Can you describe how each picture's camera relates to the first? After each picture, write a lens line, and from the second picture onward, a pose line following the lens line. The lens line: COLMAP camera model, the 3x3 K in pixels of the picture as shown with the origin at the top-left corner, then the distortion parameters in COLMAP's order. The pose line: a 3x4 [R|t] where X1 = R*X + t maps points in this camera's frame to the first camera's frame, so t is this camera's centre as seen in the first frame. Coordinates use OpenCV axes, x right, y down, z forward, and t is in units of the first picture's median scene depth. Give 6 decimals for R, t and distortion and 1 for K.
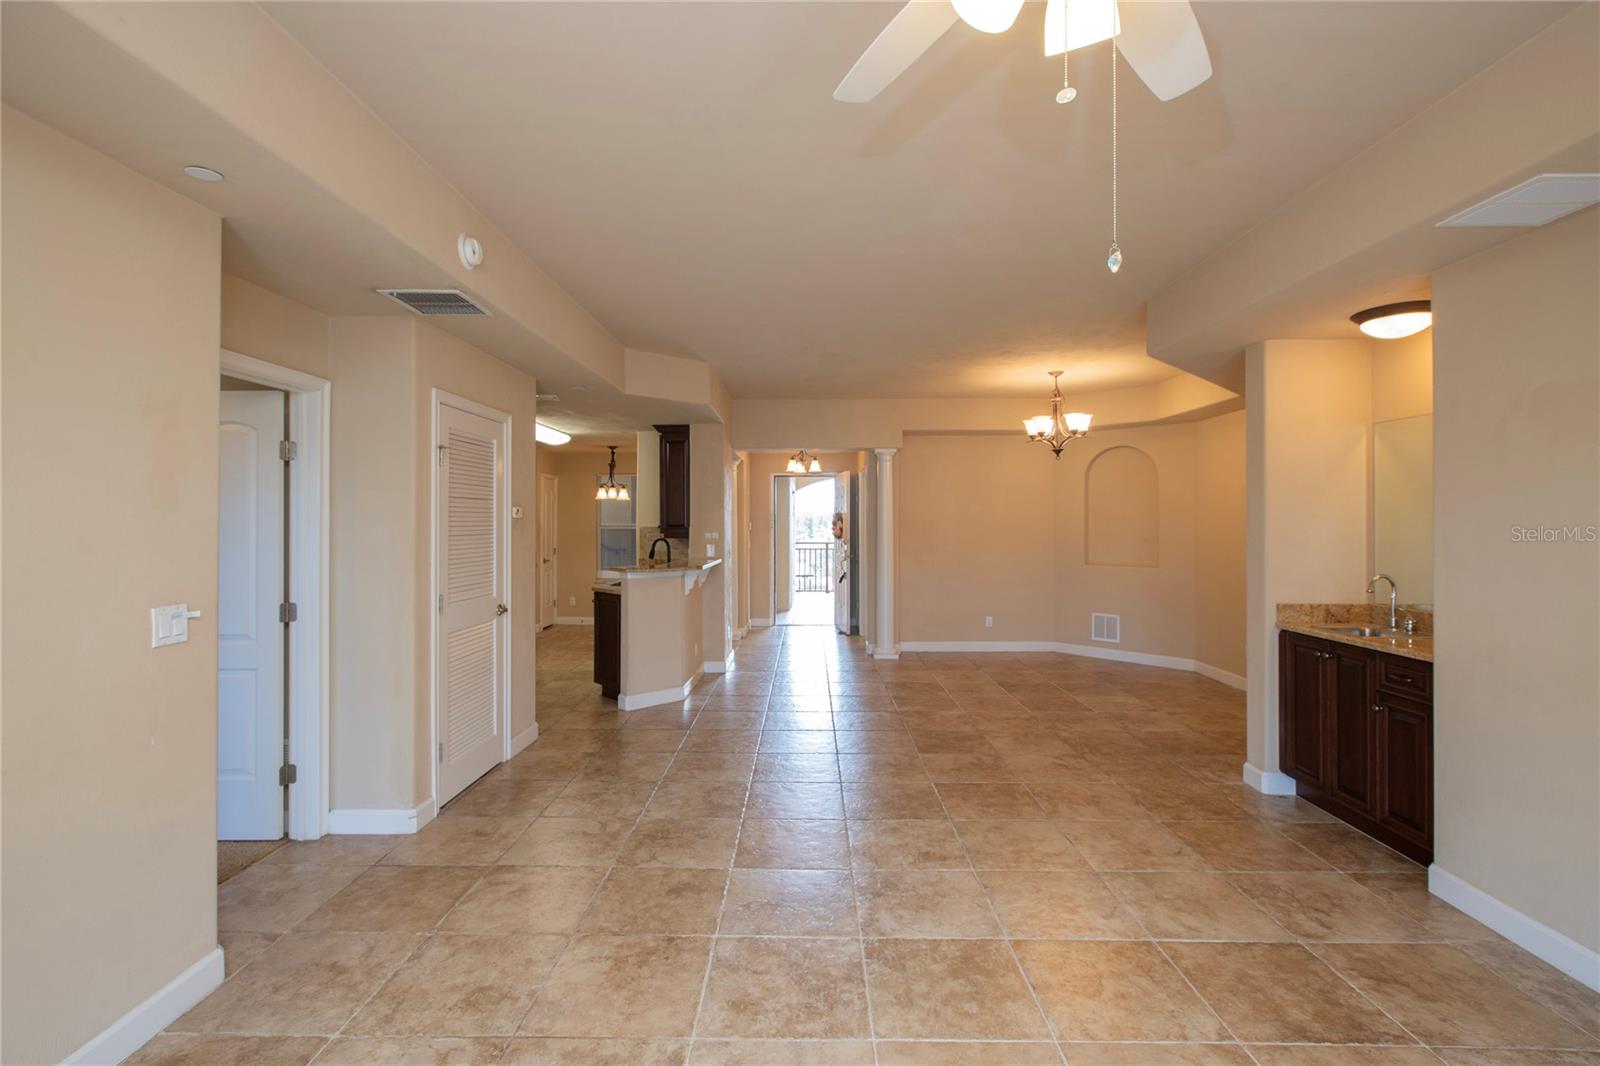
lens RADIAL K [[717.6, 0, 800.6], [0, 717.6, 525.1], [0, 0, 1]] dist [0.000630, 0.000157]
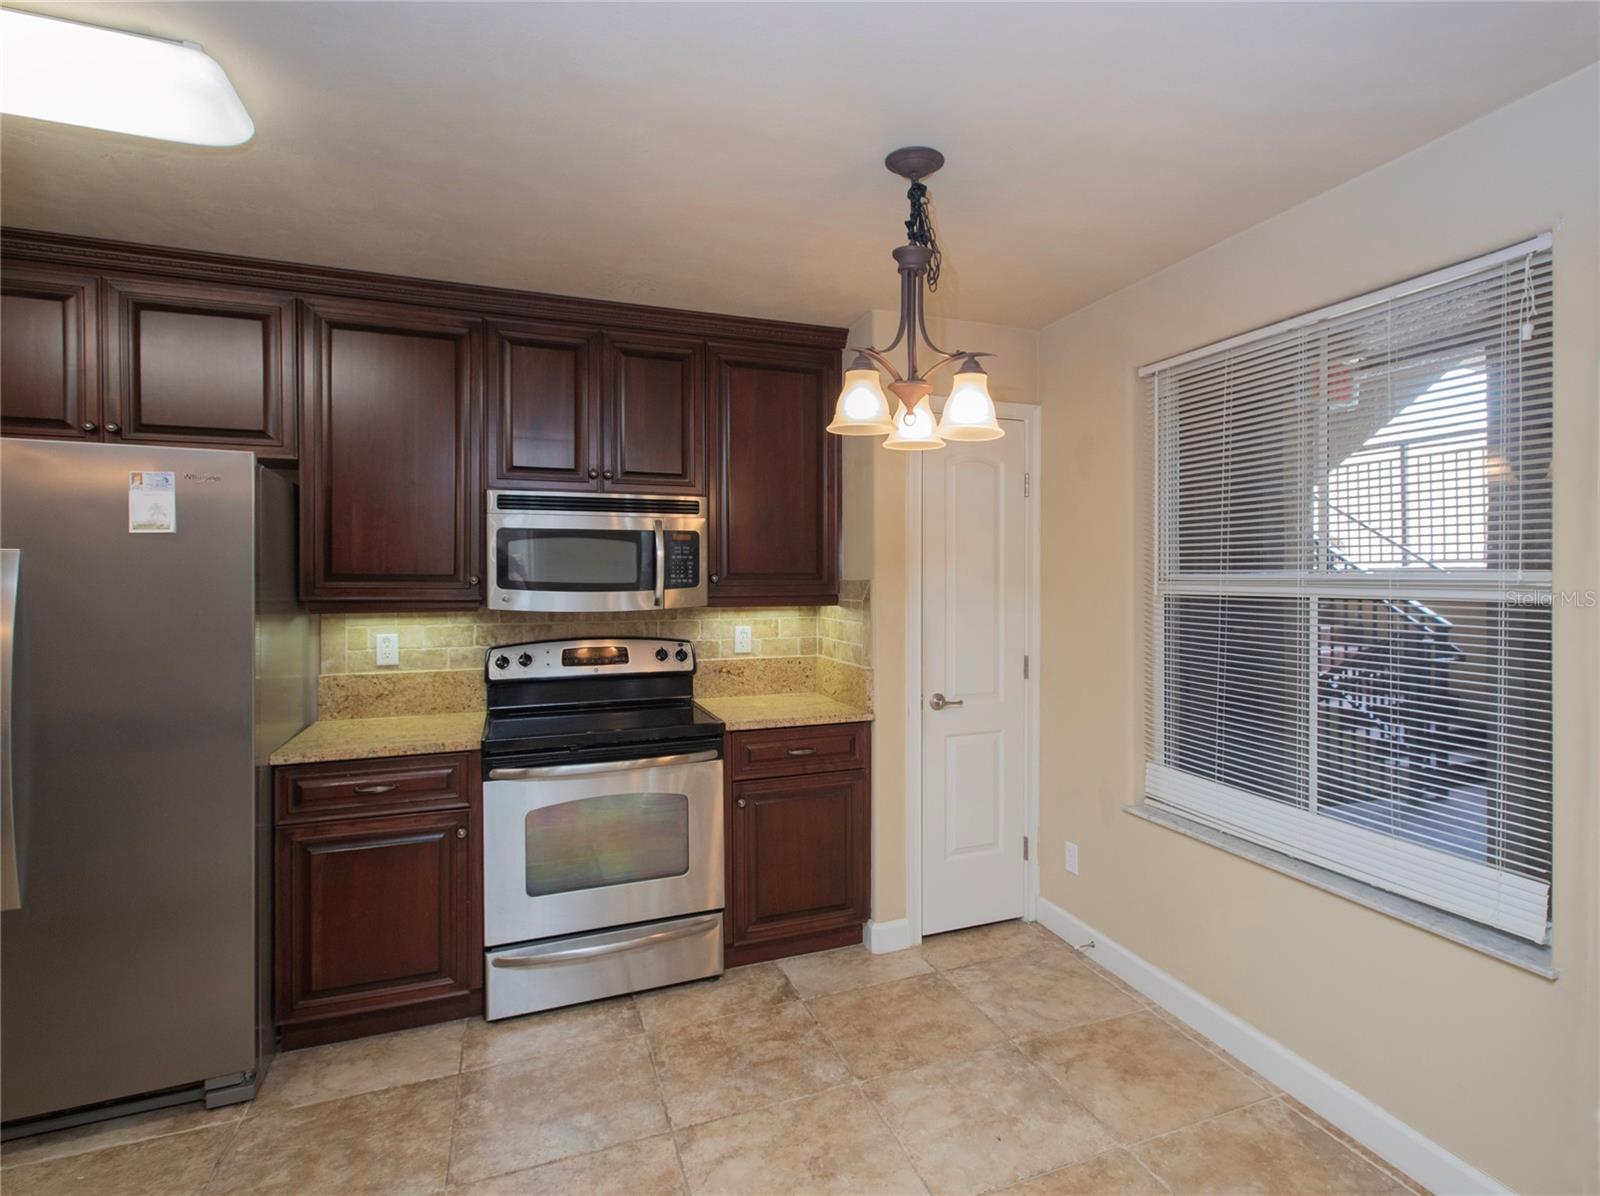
lens RADIAL K [[839.1, 0, 880.5], [0, 839.1, 582.9], [0, 0, 1]] dist [-0.004262, -0.000596]
pose [[0.402167, 0.007138, -0.915538, -0.081668], [-0.000861, 0.999972, 0.007418, -0.000444], [0.915566, -0.002196, 0.402162, 1.155928]]
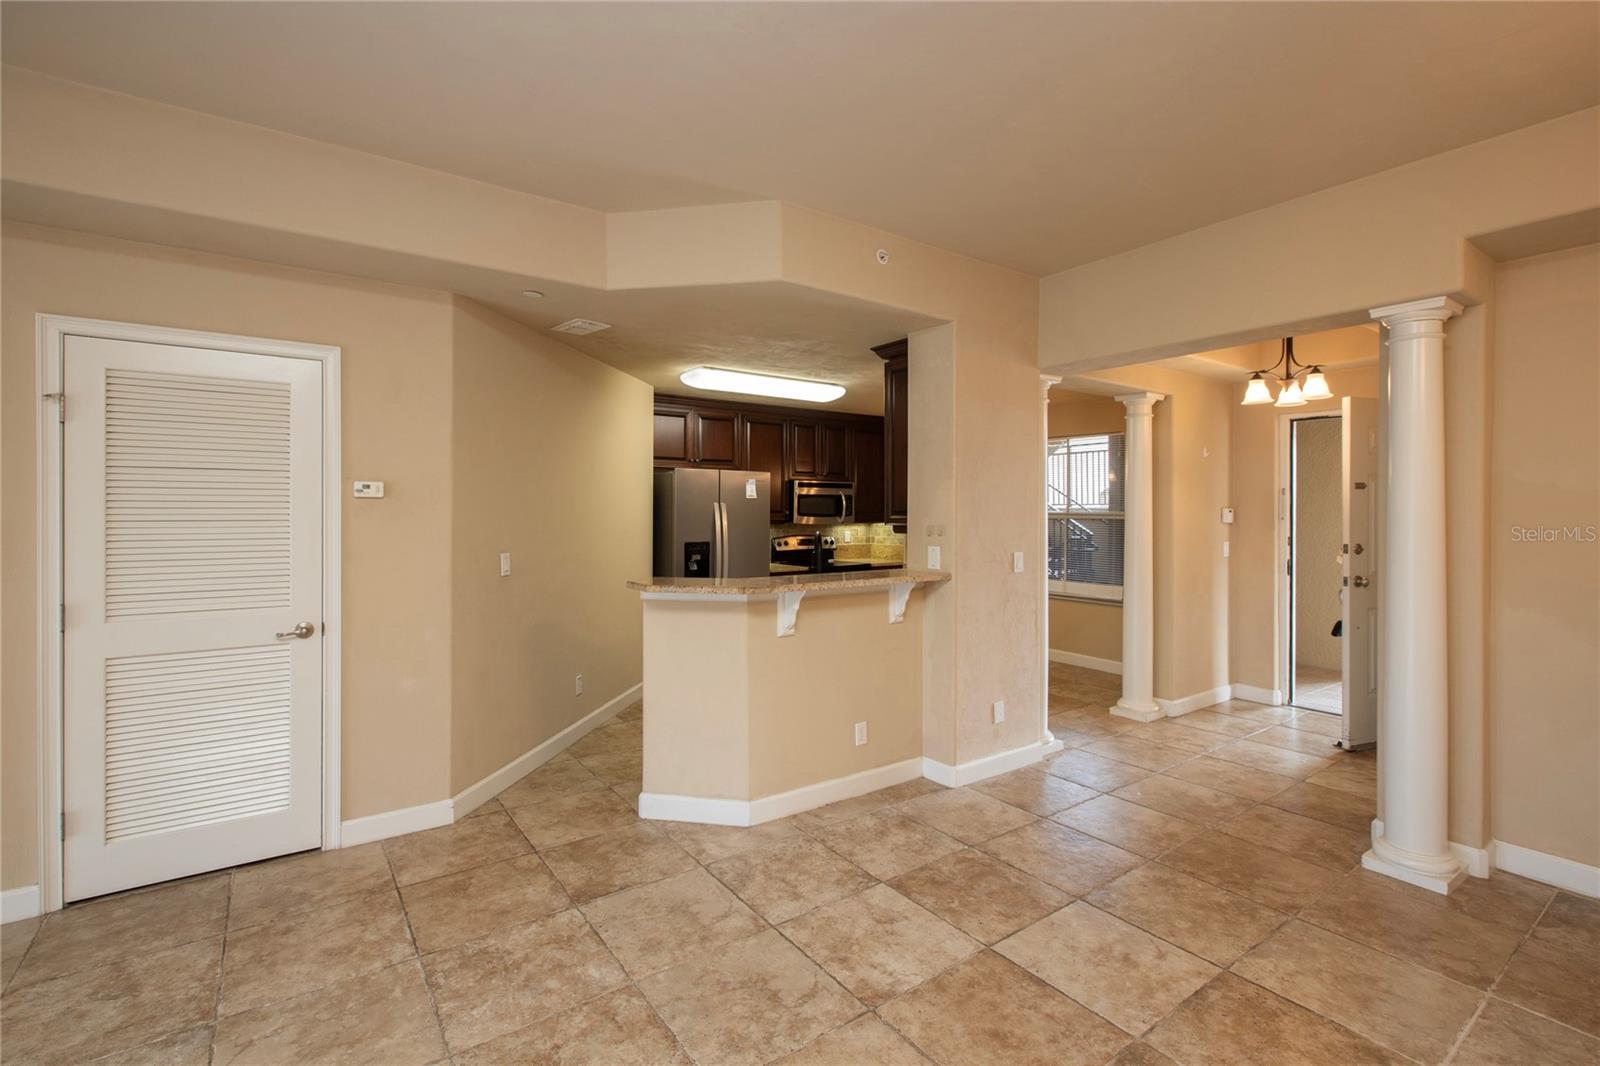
lens RADIAL K [[717.6, 0, 800.6], [0, 717.6, 525.1], [0, 0, 1]] dist [0.000630, 0.000157]
pose [[0.595436, 0.016283, -0.803238, 0.250035], [-0.003876, 0.999841, 0.017394, 0.001303], [0.803393, -0.007244, 0.595405, 0.582952]]
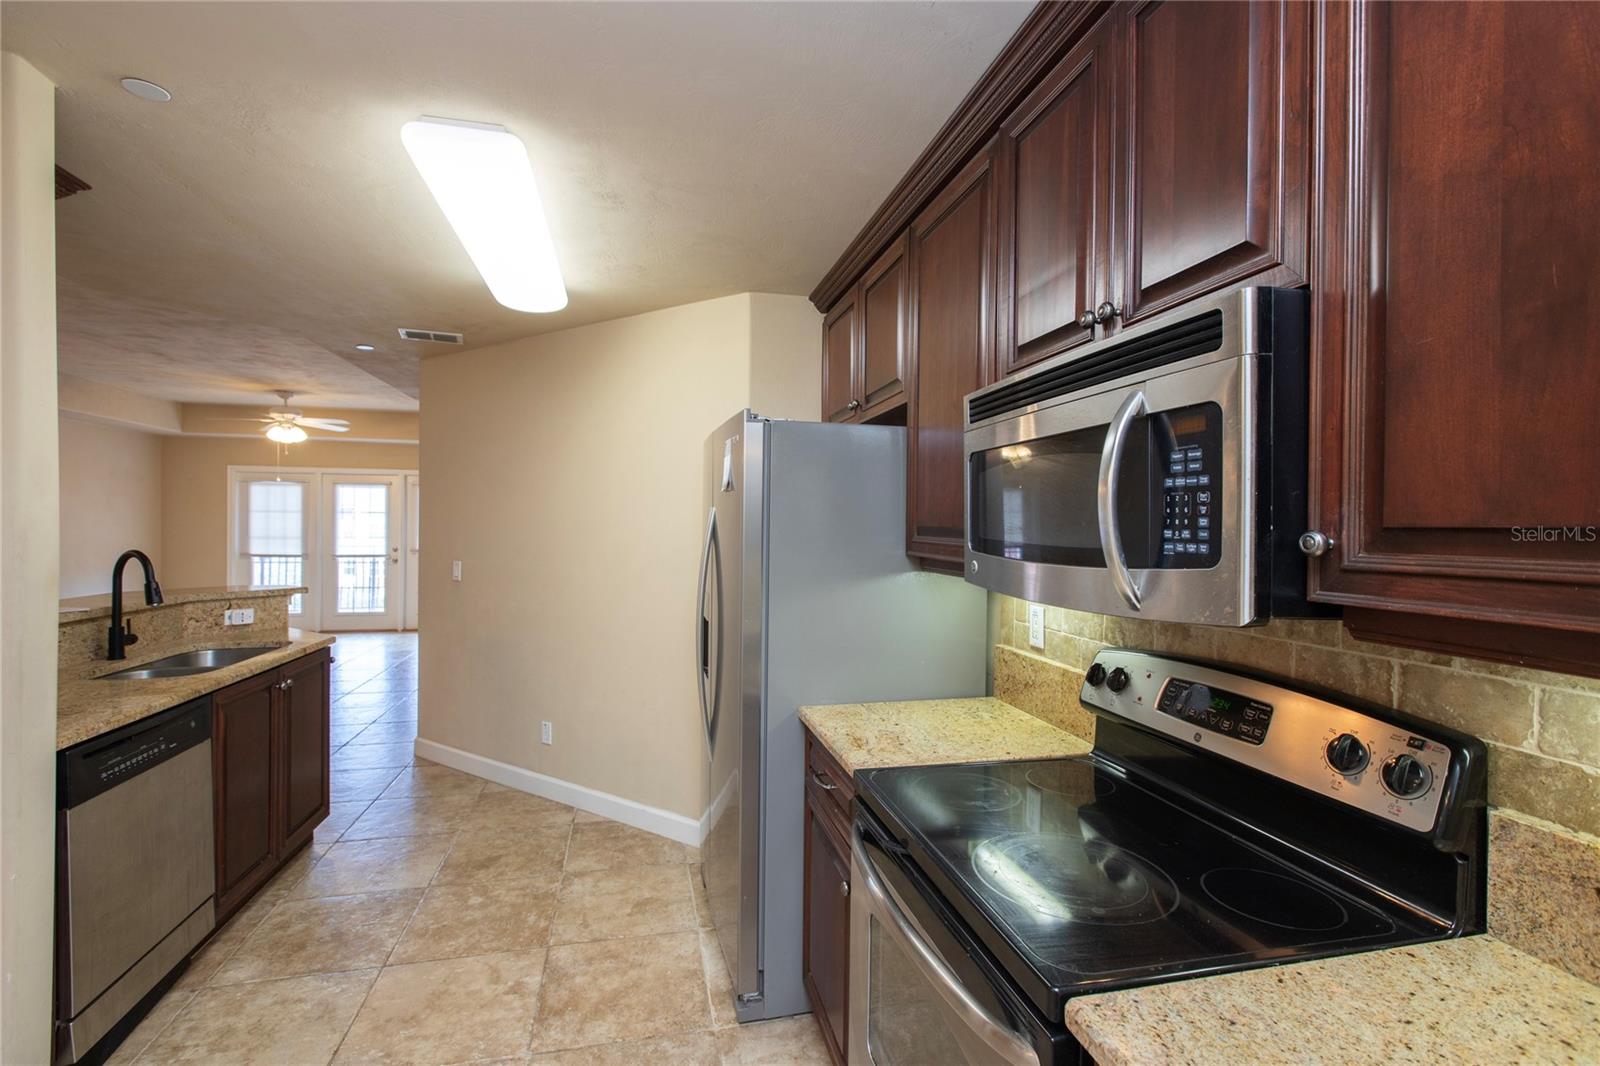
lens RADIAL K [[717.6, 0, 800.6], [0, 717.6, 525.1], [0, 0, 1]] dist [0.000630, 0.000157]
pose [[-0.972793, -0.010243, -0.231451, -0.420897], [-0.010764, 0.999942, 0.000987, -0.001864], [0.231427, 0.003452, -0.972846, 1.348280]]
